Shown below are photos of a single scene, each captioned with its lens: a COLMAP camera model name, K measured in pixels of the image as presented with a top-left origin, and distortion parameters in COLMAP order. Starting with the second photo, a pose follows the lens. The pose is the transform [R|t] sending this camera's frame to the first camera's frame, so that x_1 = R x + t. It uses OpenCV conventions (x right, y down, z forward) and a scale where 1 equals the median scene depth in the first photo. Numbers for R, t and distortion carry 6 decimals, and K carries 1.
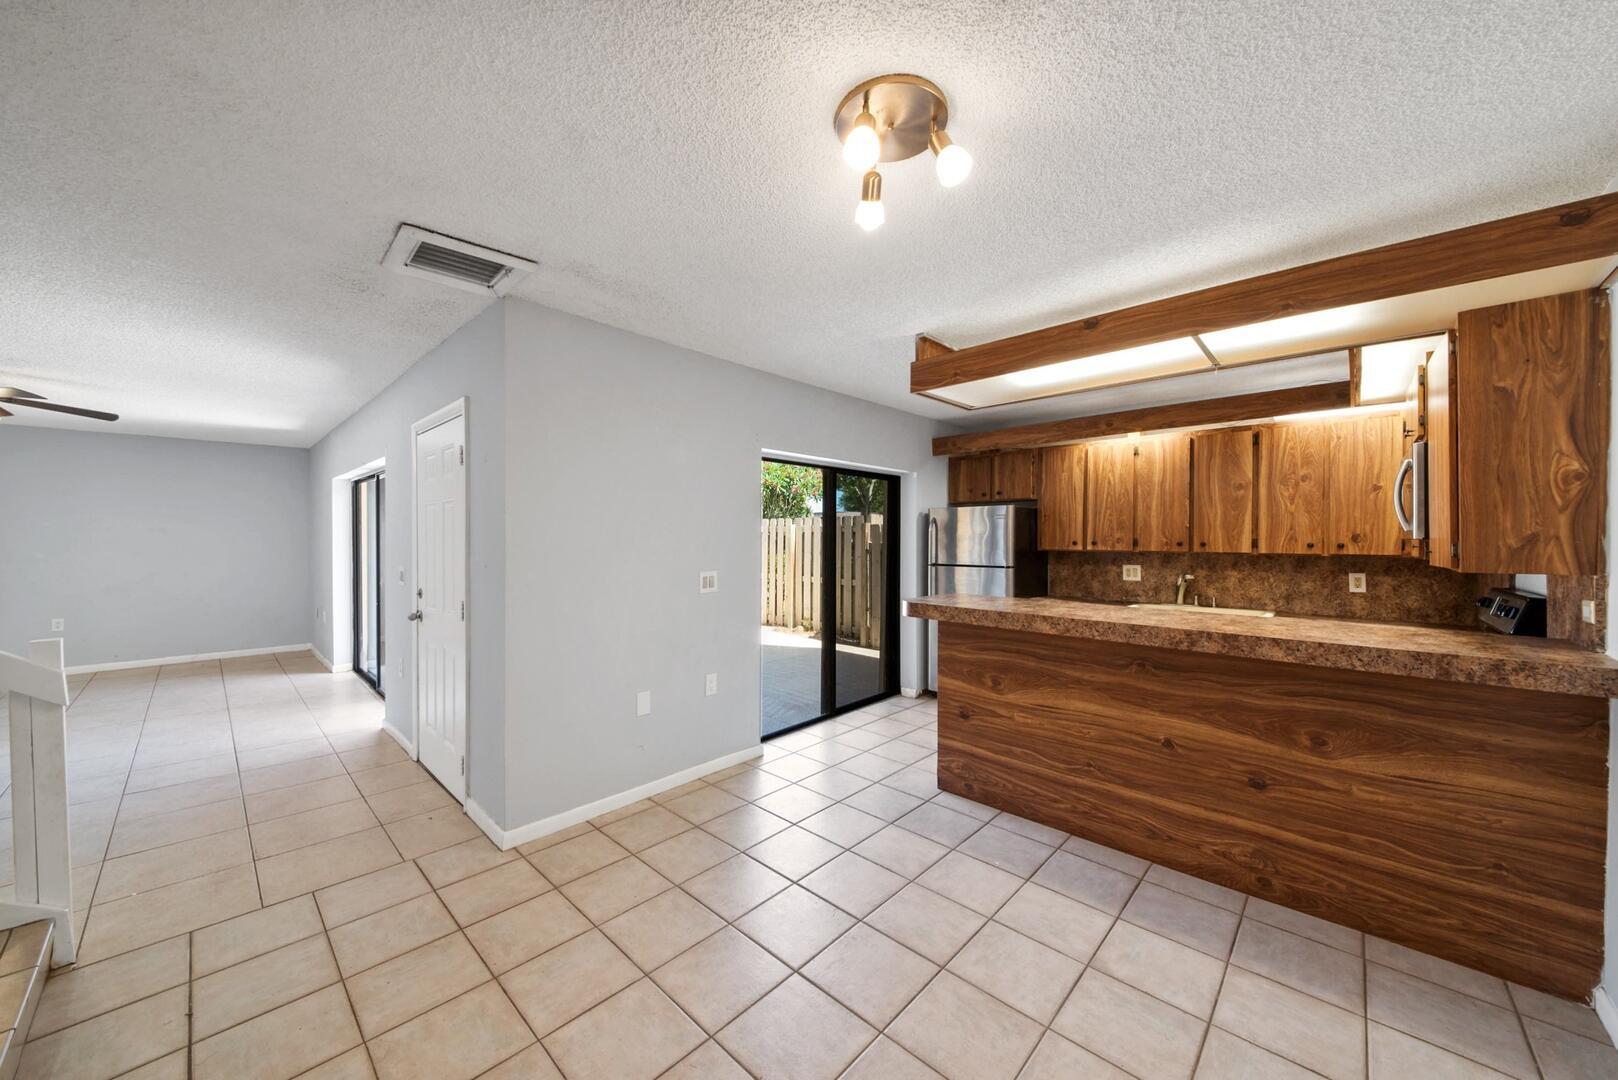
lens RADIAL K [[574.7, 0, 799.4], [0, 574.7, 534.9], [0, 0, 1]] dist [-0.007130, -0.003070]
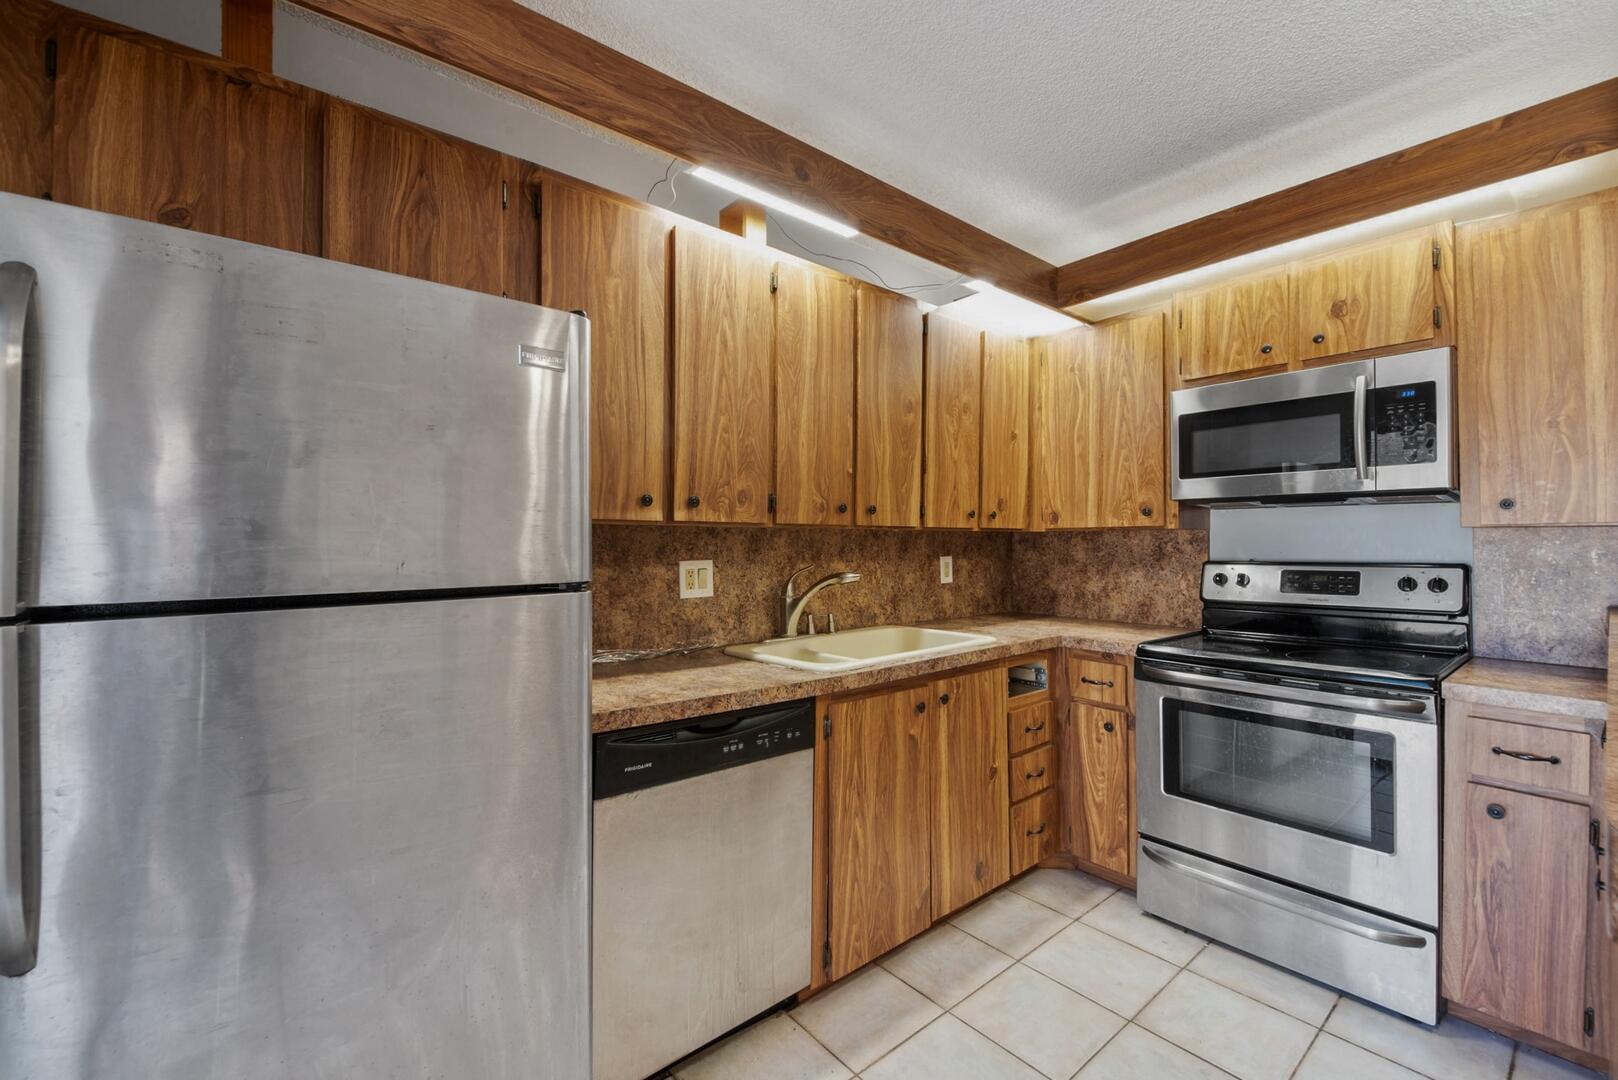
lens RADIAL K [[668.3, 0, 819.5], [0, 668.3, 535.3], [0, 0, 1]] dist [0.013921, -0.005694]
pose [[0.088844, 0.008157, 0.996012, 0.116641], [-0.000507, 0.999967, -0.008144, 0.042363], [-0.996045, 0.000218, 0.088845, 0.968787]]
